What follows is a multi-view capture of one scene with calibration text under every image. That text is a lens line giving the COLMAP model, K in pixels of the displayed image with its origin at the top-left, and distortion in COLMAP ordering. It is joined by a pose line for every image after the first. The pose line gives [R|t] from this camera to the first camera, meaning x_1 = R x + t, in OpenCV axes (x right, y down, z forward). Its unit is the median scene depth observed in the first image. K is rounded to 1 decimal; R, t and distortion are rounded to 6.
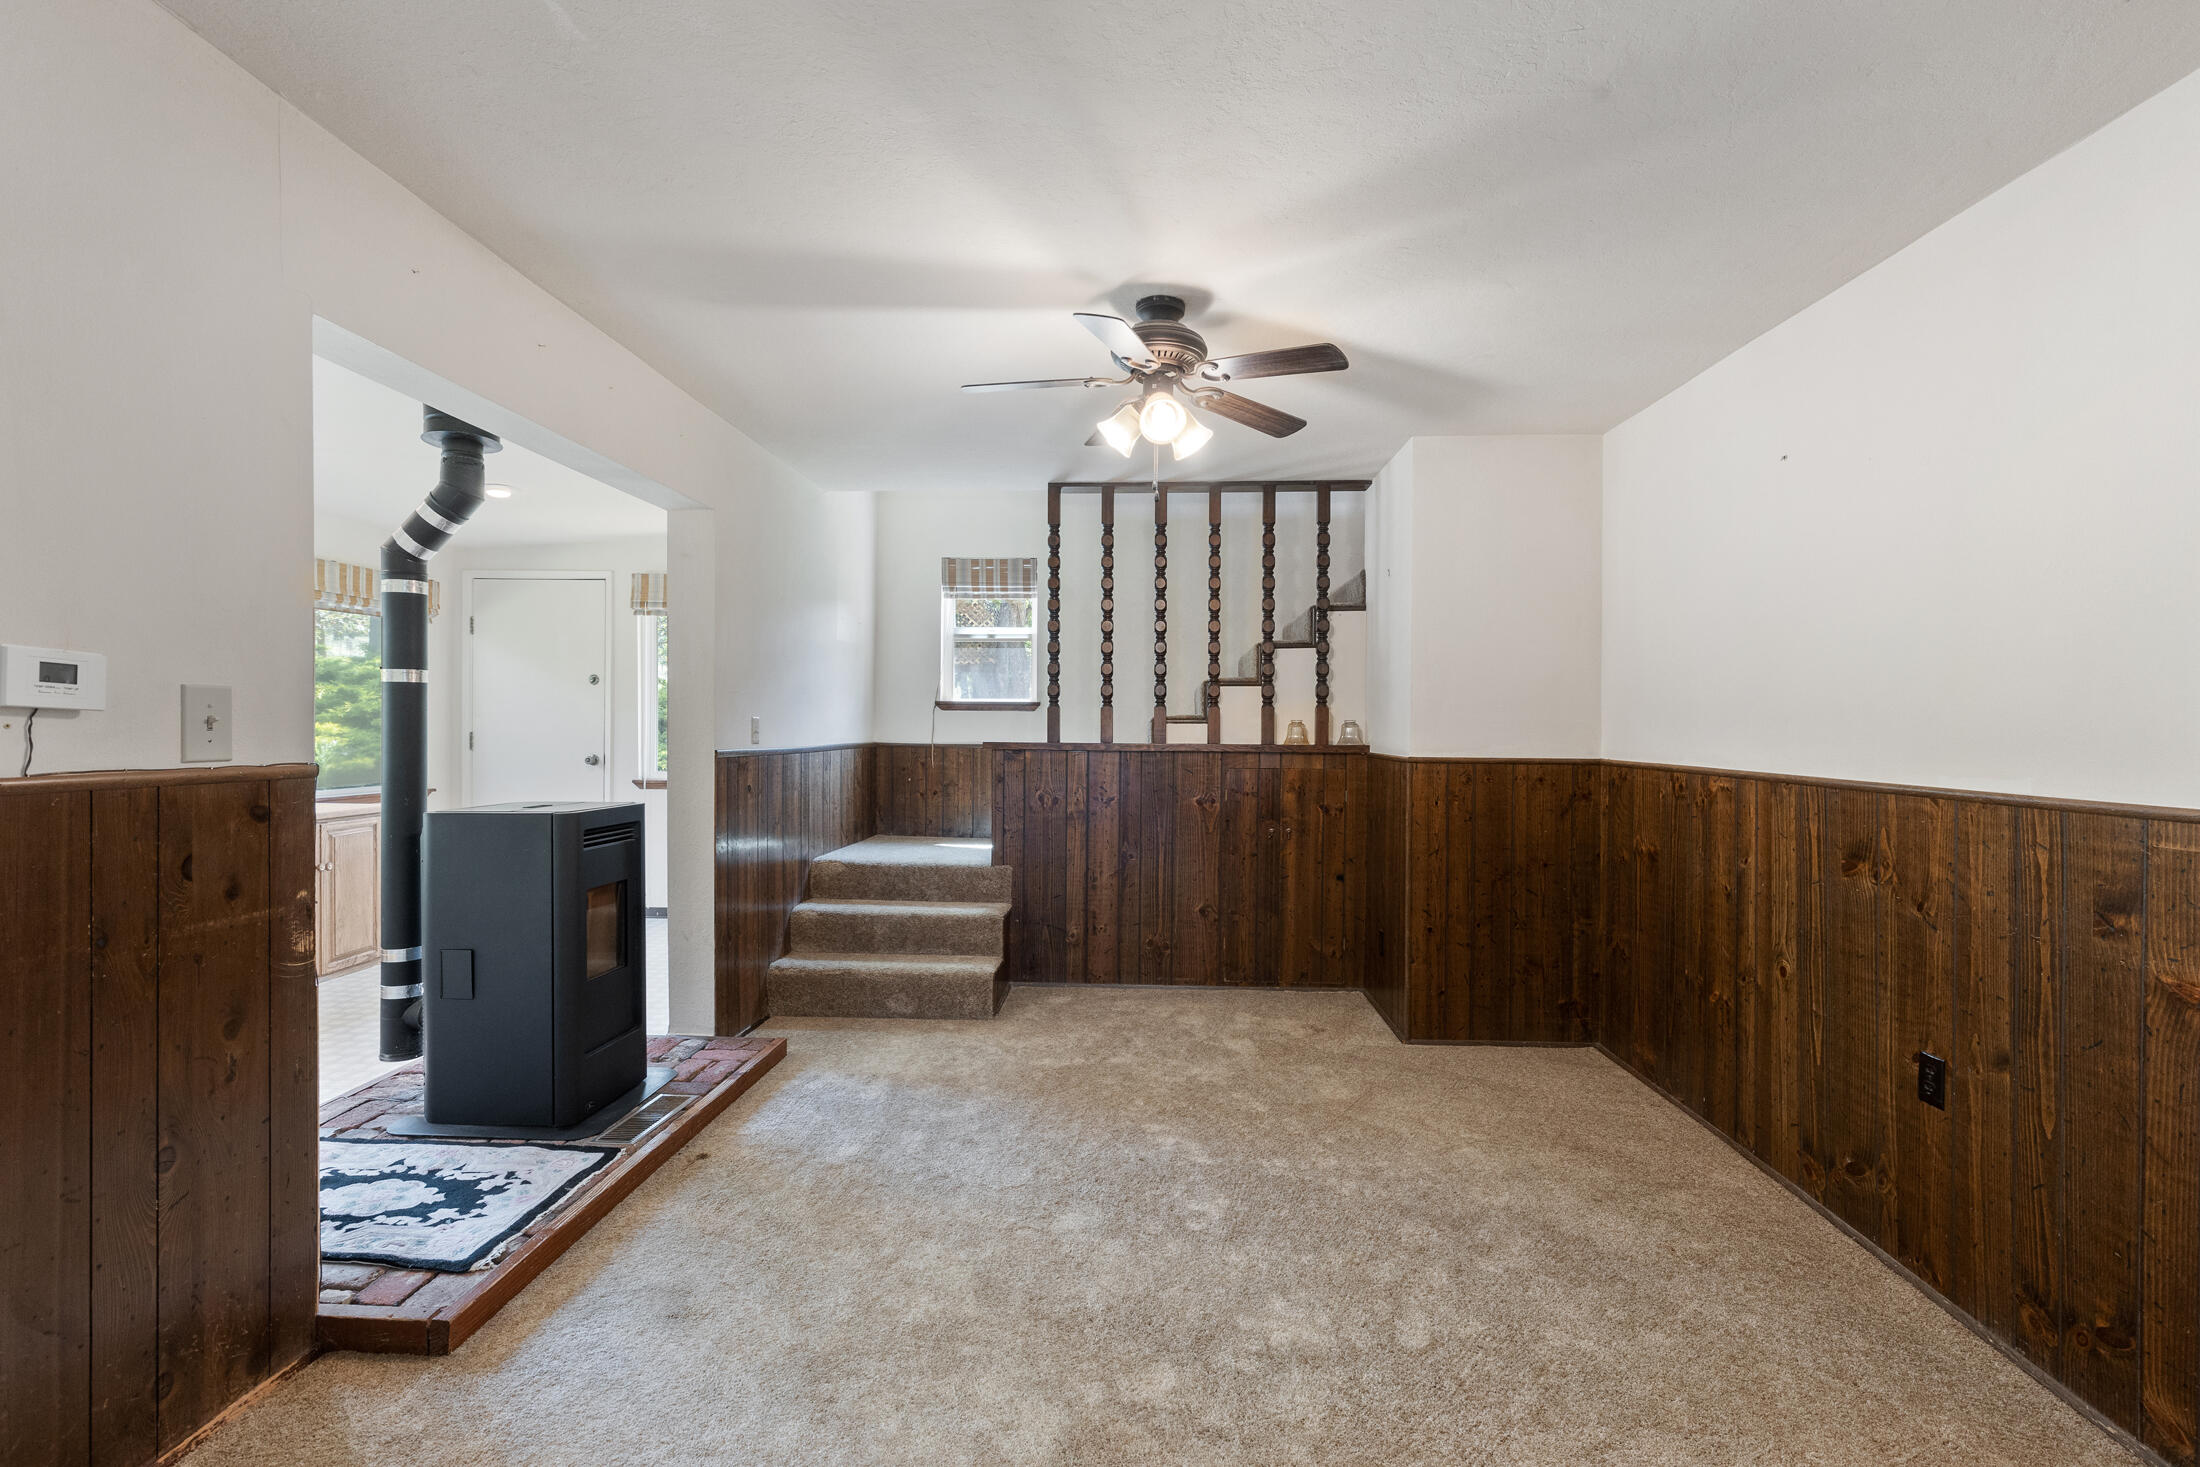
lens RADIAL K [[986.5, 0, 1105.8], [0, 986.5, 737.5], [0, 0, 1]] dist [0.008327, -0.001247]
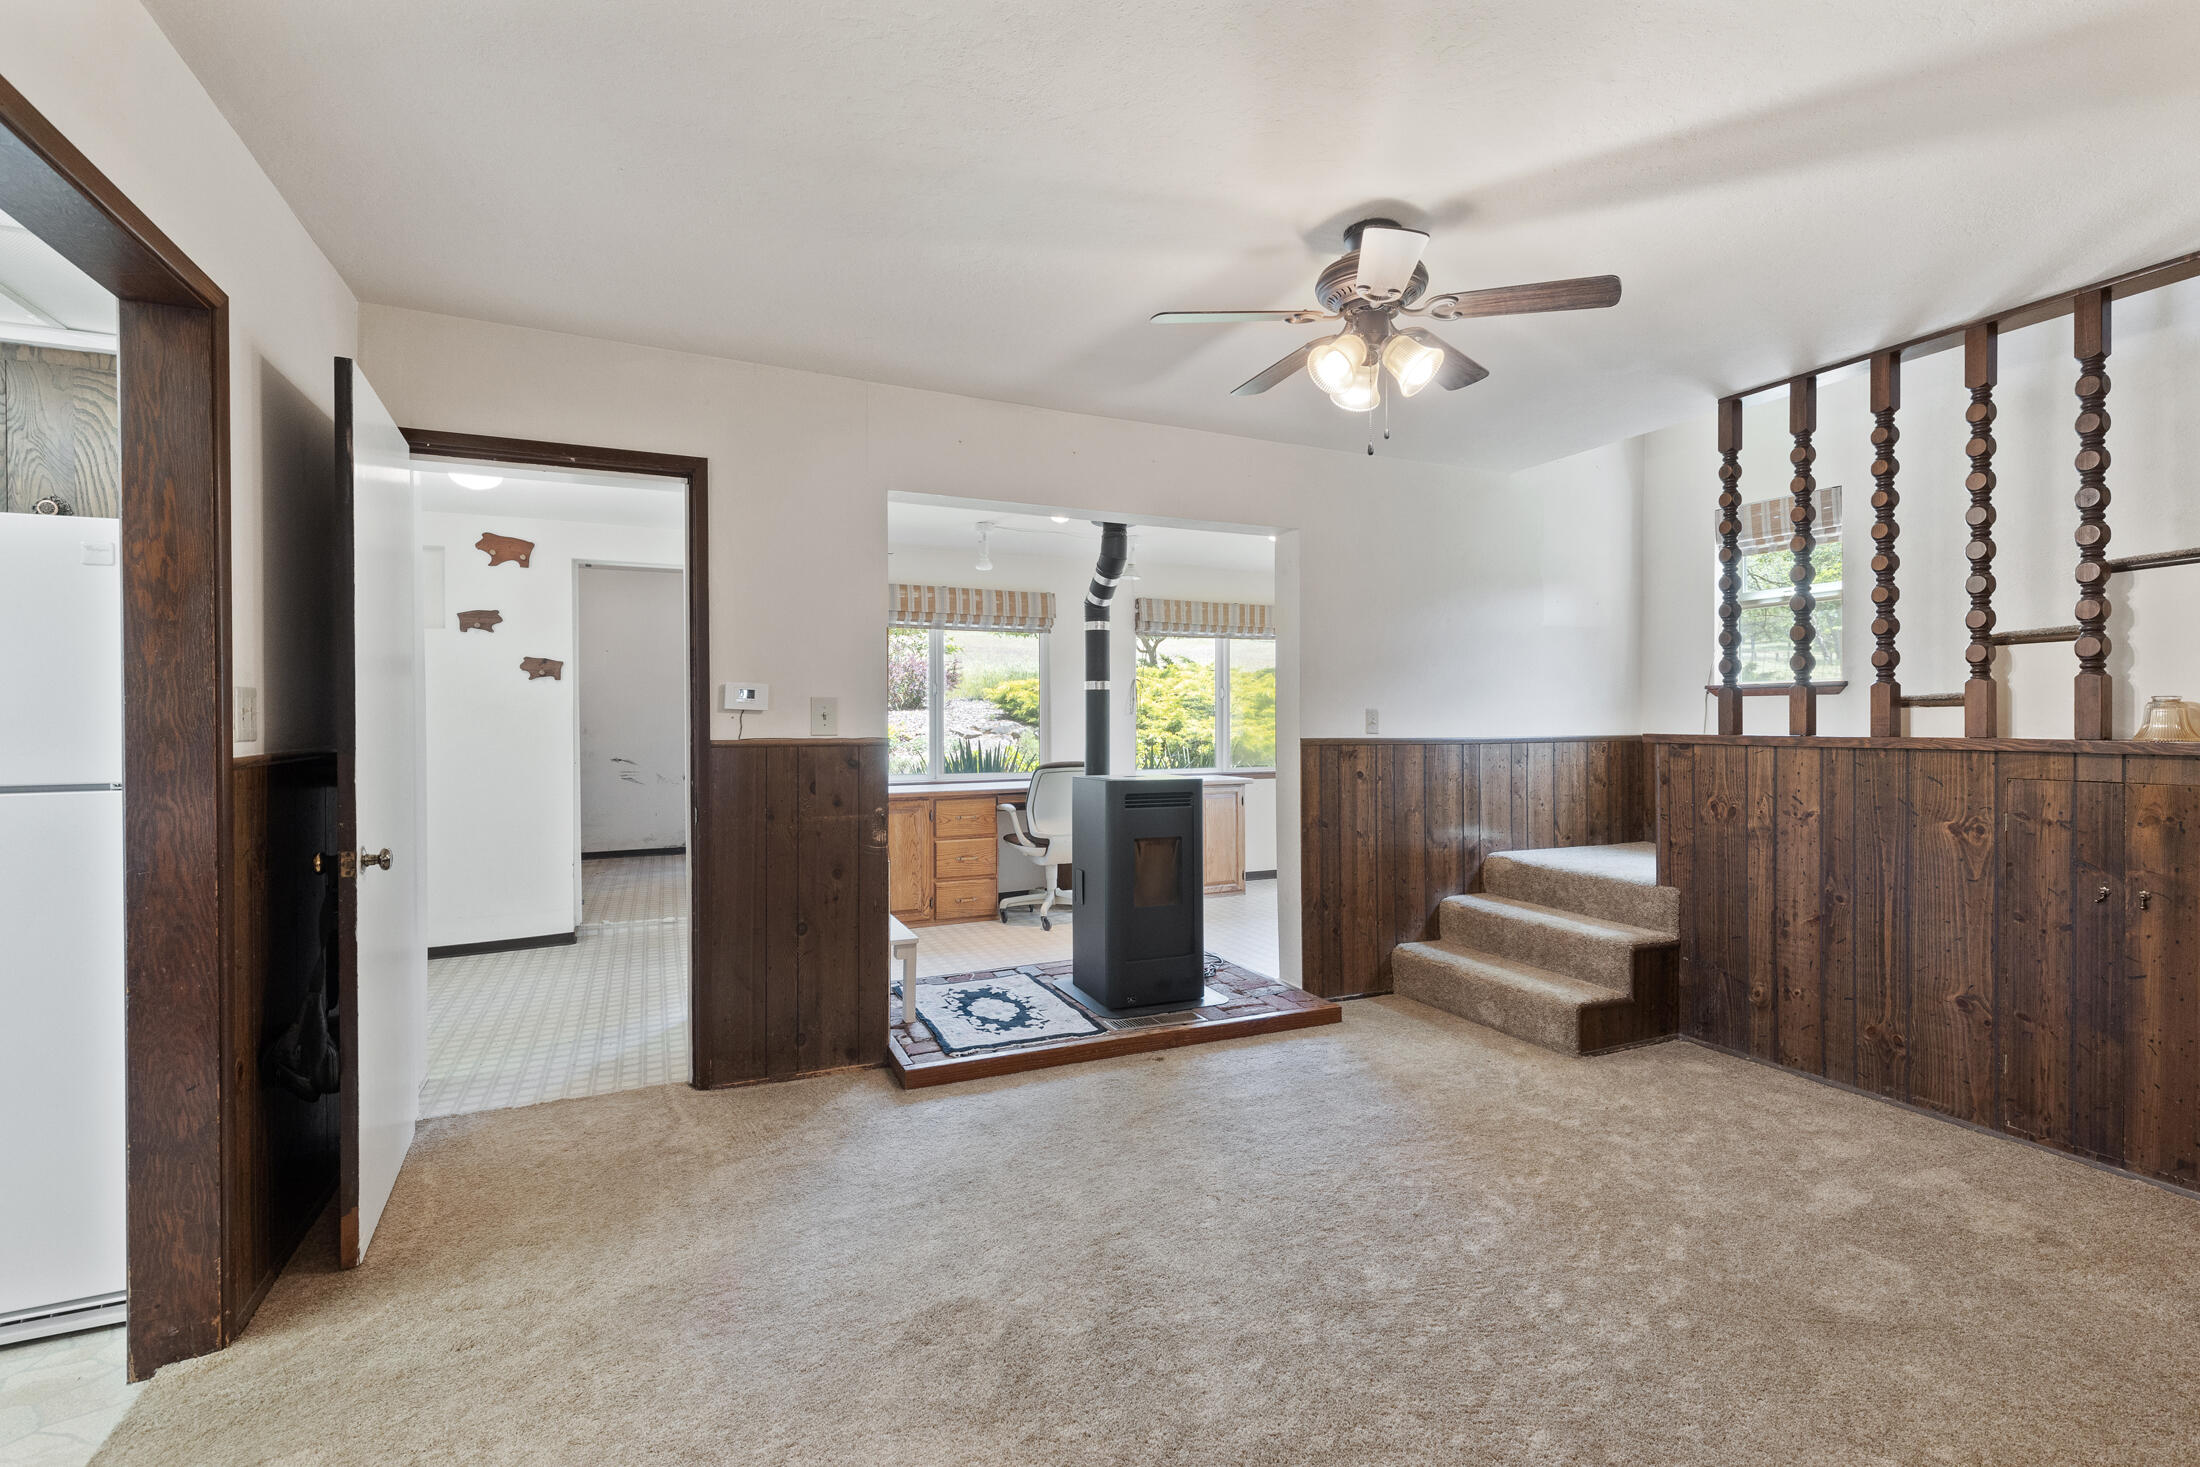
lens RADIAL K [[986.5, 0, 1109.0], [0, 986.5, 725.7], [0, 0, 1]] dist [0.008327, -0.001247]
pose [[0.462320, -0.003844, -0.886705, 0.429197], [-0.005355, 0.999960, -0.007127, 0.006077], [0.886697, 0.008044, 0.462281, 0.229285]]
